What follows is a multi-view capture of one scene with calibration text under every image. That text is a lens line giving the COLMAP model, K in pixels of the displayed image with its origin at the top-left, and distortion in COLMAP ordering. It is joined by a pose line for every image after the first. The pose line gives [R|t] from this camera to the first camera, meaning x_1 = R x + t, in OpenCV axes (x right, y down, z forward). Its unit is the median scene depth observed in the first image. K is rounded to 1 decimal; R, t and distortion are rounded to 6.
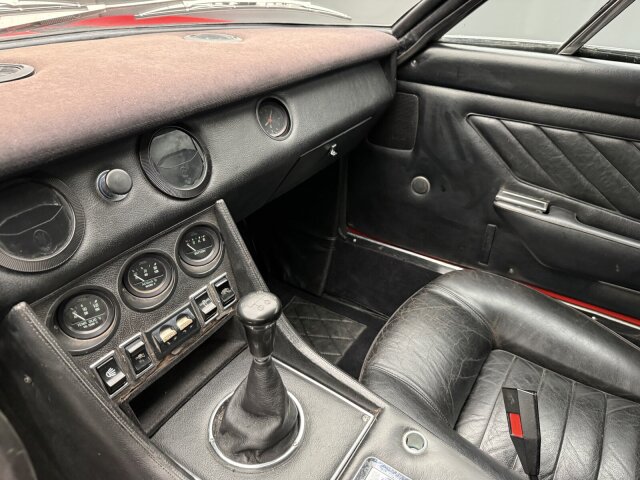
lens RADIAL K [[451.7, 0, 320.0], [0, 451.7, 240.0], [0, 0, 1]] dist [0.098601, -0.112668]
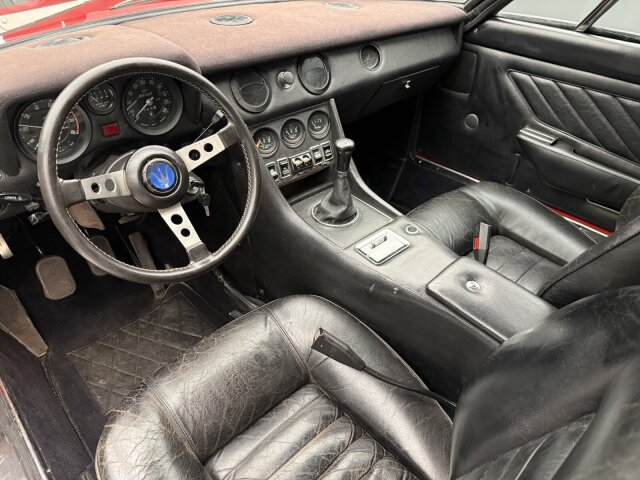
lens RADIAL K [[463.1, 0, 320.0], [0, 463.1, 240.0], [0, 0, 1]] dist [0.024676, -0.004572]
pose [[0.969715, 0.155829, -0.188071, 0.116122], [-0.142660, 0.986392, 0.081722, 0.223464], [0.198246, -0.052417, 0.978750, -0.591028]]
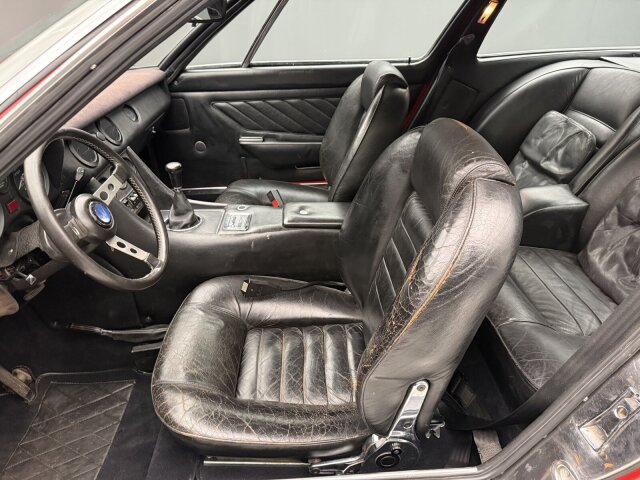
lens RADIAL K [[463.1, 0, 320.0], [0, 463.1, 240.0], [0, 0, 1]] dist [0.024676, -0.004572]
pose [[0.821507, -0.311417, 0.477645, -0.461687], [0.343999, 0.938748, 0.020401, 0.424859], [-0.454742, 0.147550, 0.878316, -0.939959]]
